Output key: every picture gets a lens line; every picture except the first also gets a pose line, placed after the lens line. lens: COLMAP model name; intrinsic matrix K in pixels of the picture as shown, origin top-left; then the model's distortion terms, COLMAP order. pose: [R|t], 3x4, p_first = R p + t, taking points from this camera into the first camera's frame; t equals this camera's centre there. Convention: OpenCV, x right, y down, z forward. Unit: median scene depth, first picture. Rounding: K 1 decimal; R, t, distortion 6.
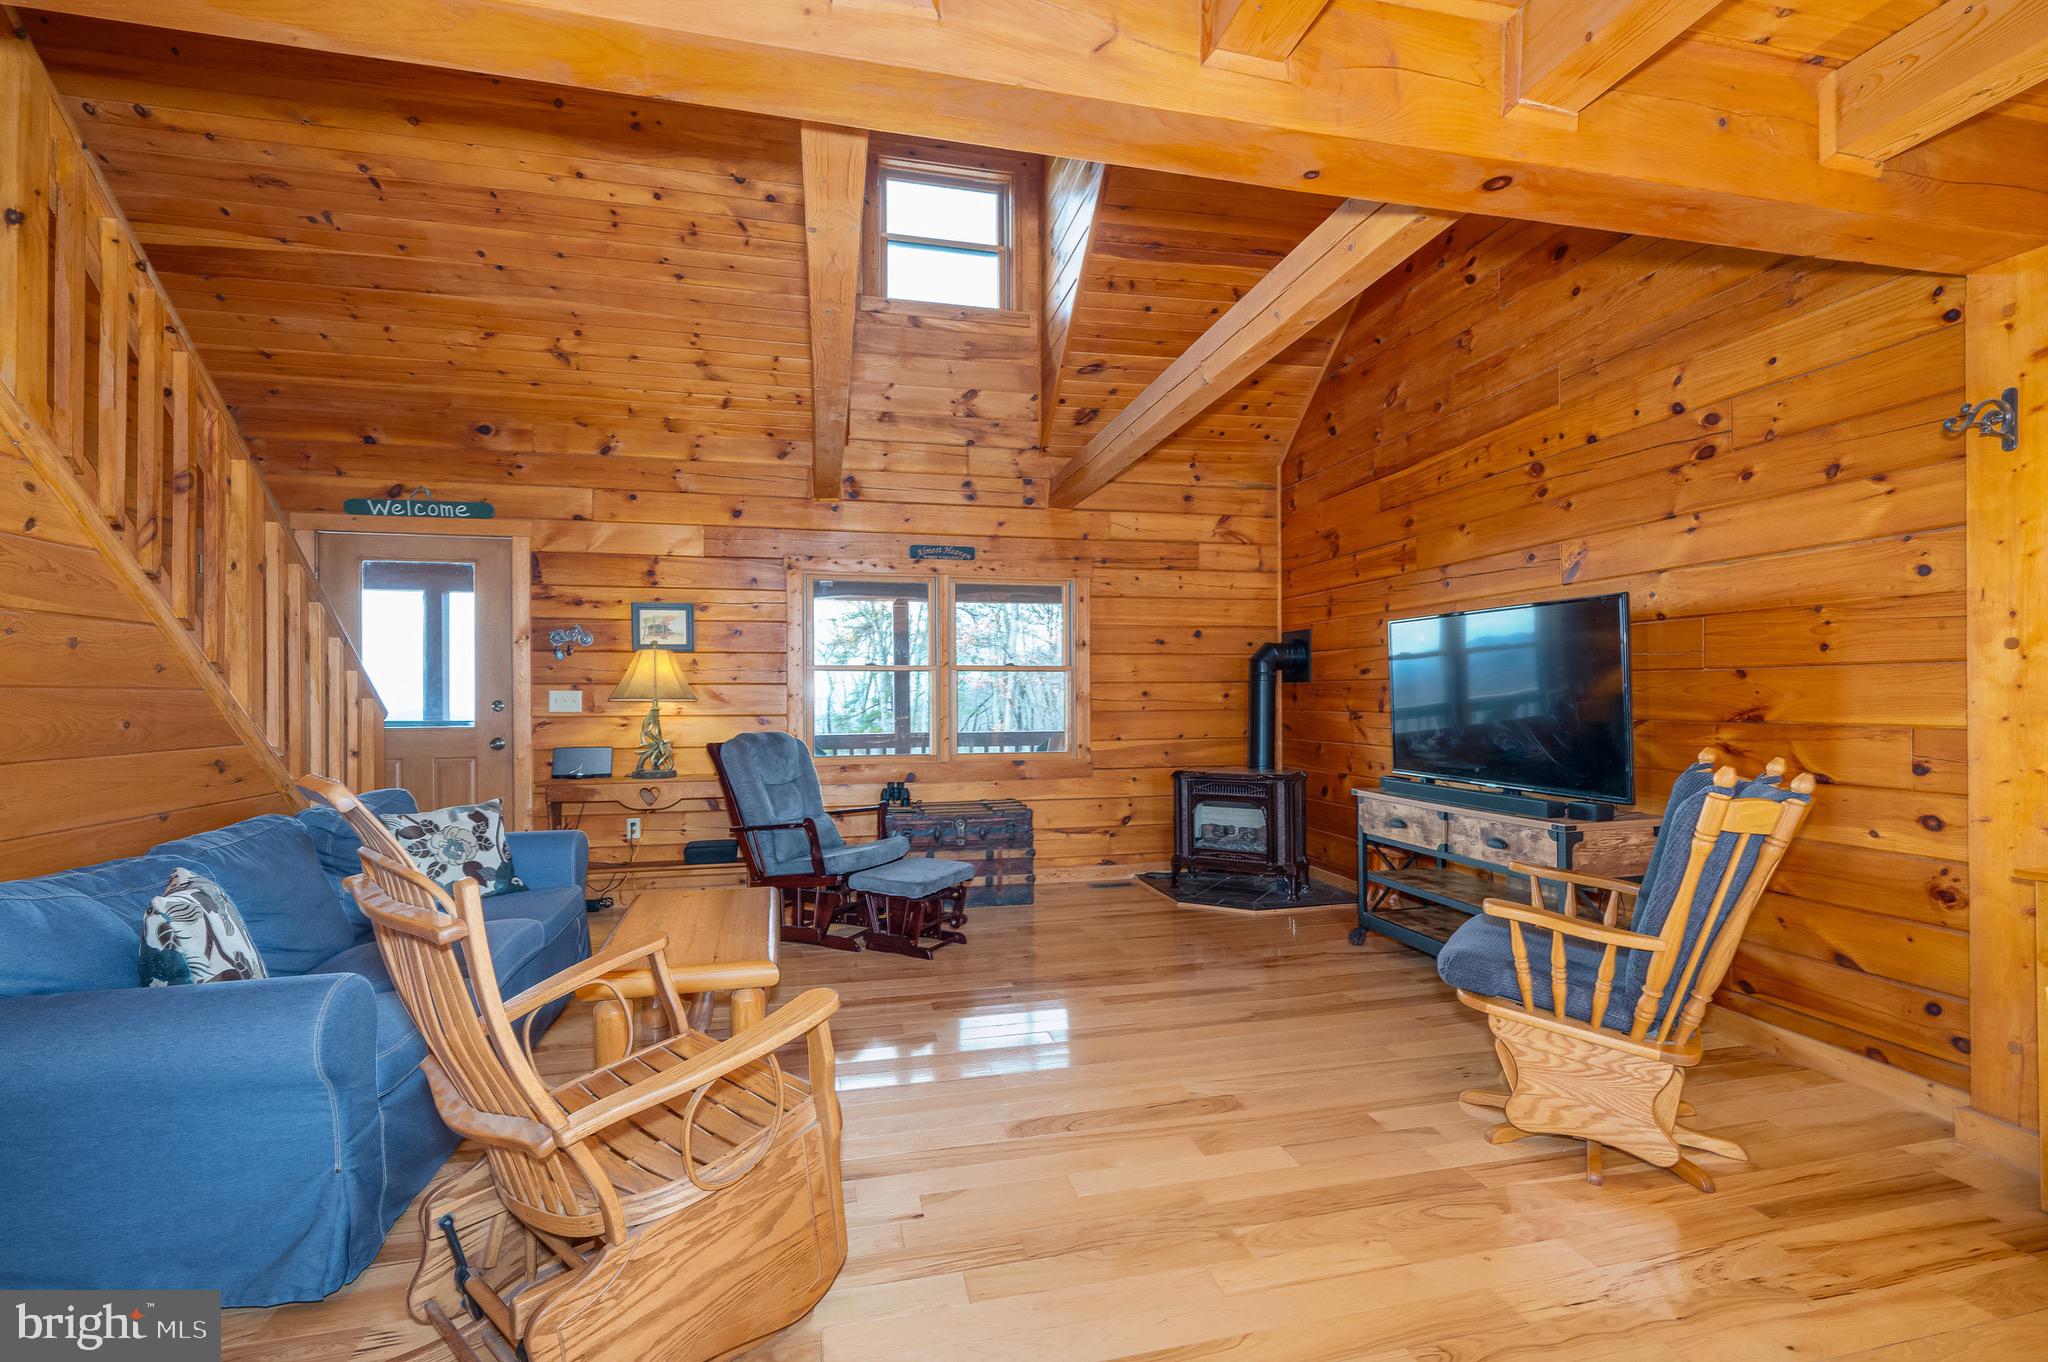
lens RADIAL K [[891.0, 0, 1021.3], [0, 891.0, 691.8], [0, 0, 1]] dist [-0.000498, 0.000695]
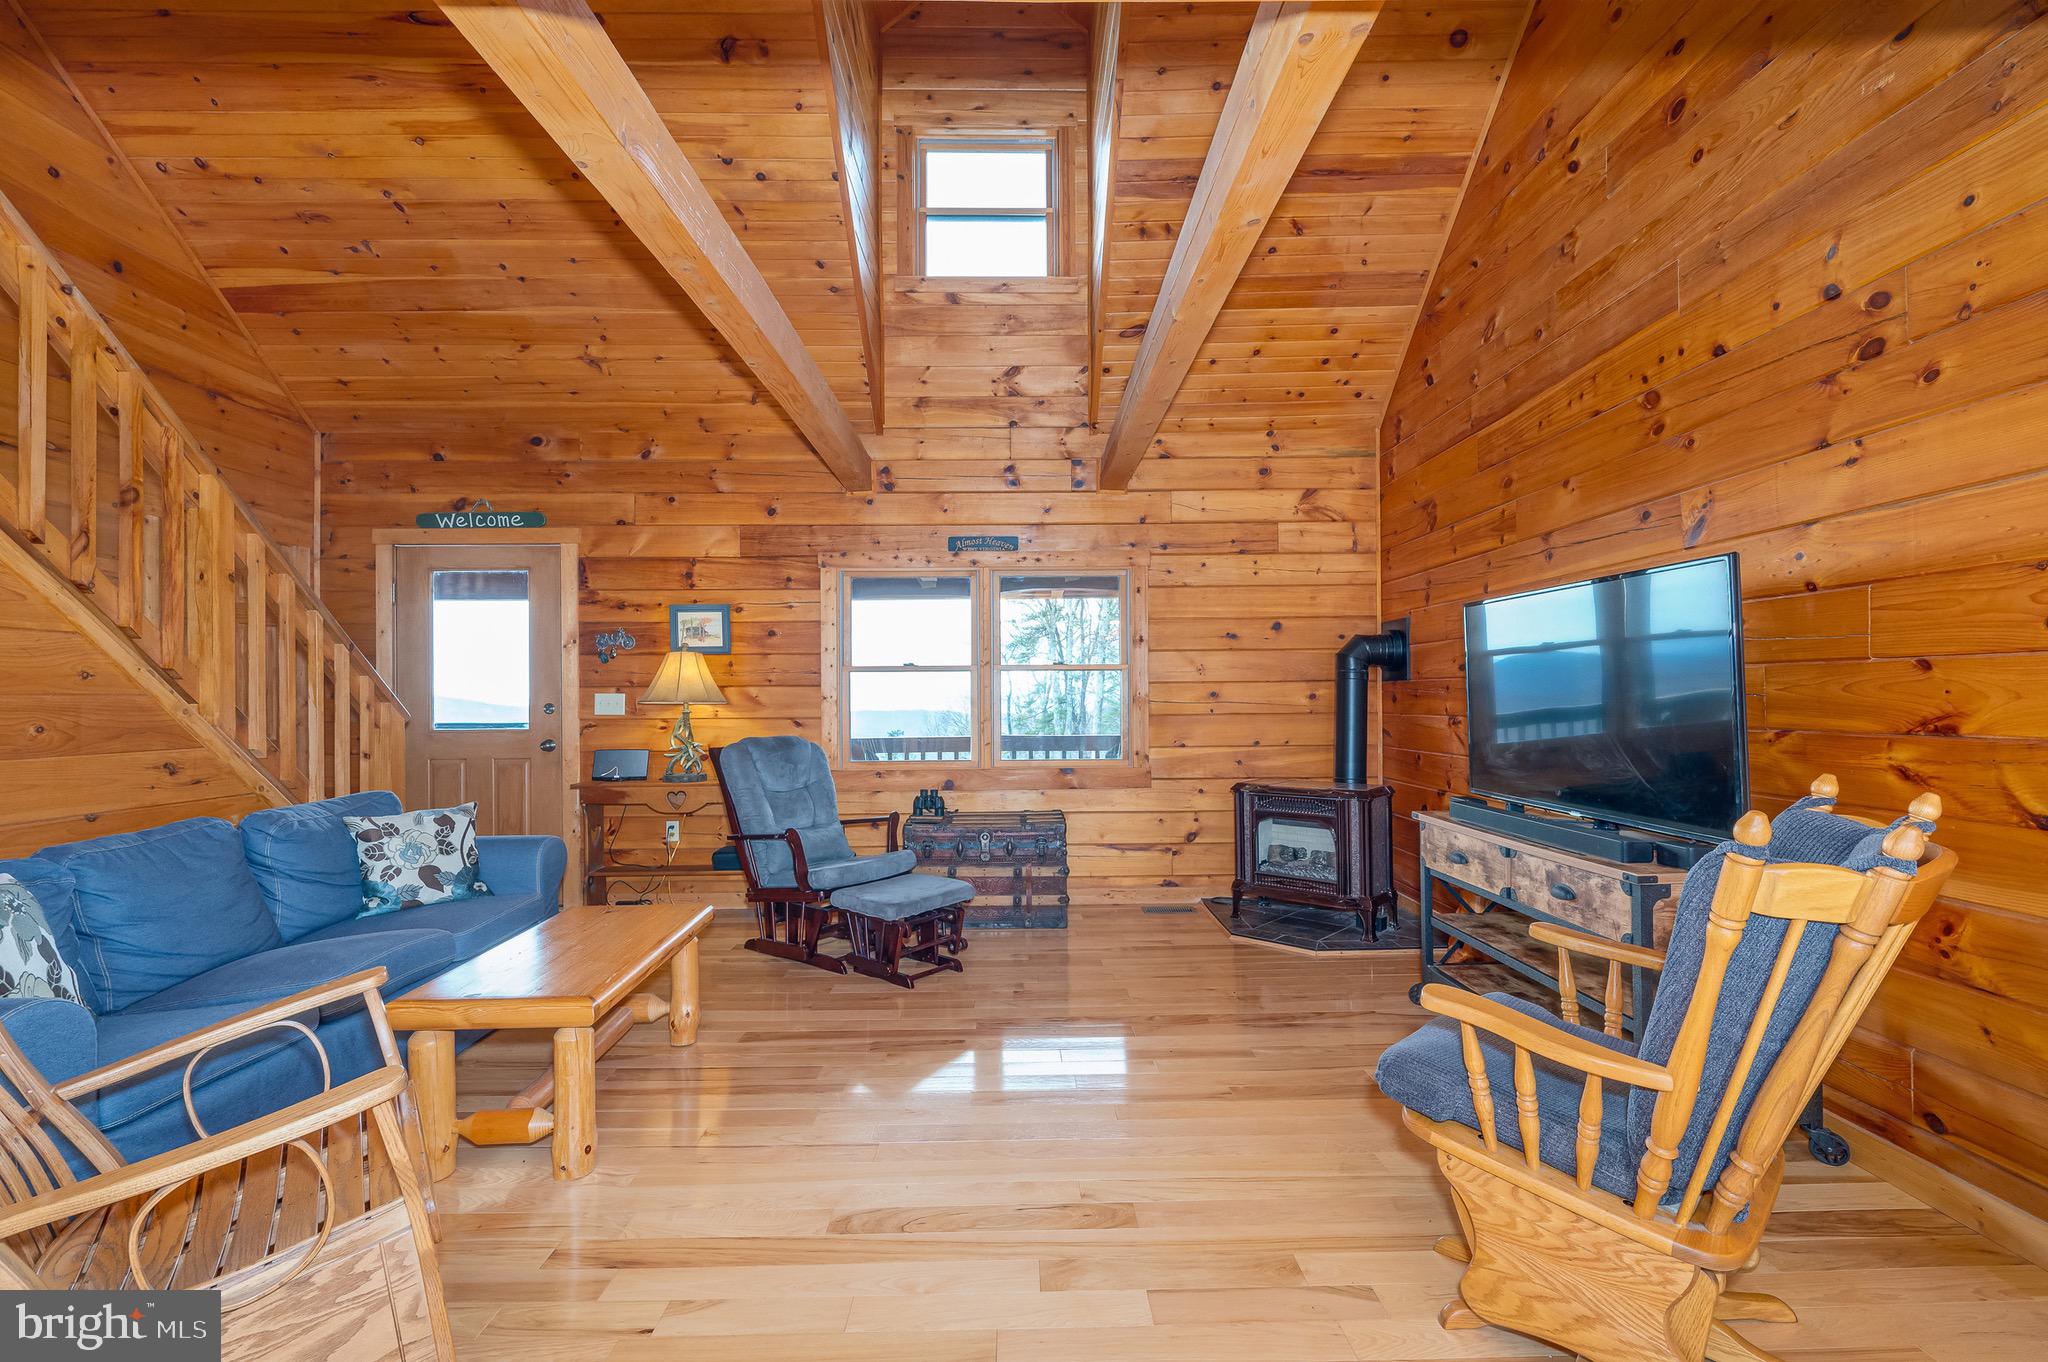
lens RADIAL K [[891.0, 0, 1025.3], [0, 891.0, 691.6], [0, 0, 1]] dist [-0.000498, 0.000695]
pose [[0.977359, -0.003884, -0.211553, 0.178308], [0.003779, 0.999992, -0.000900, -0.001071], [0.211555, 0.000080, 0.977366, 0.117626]]
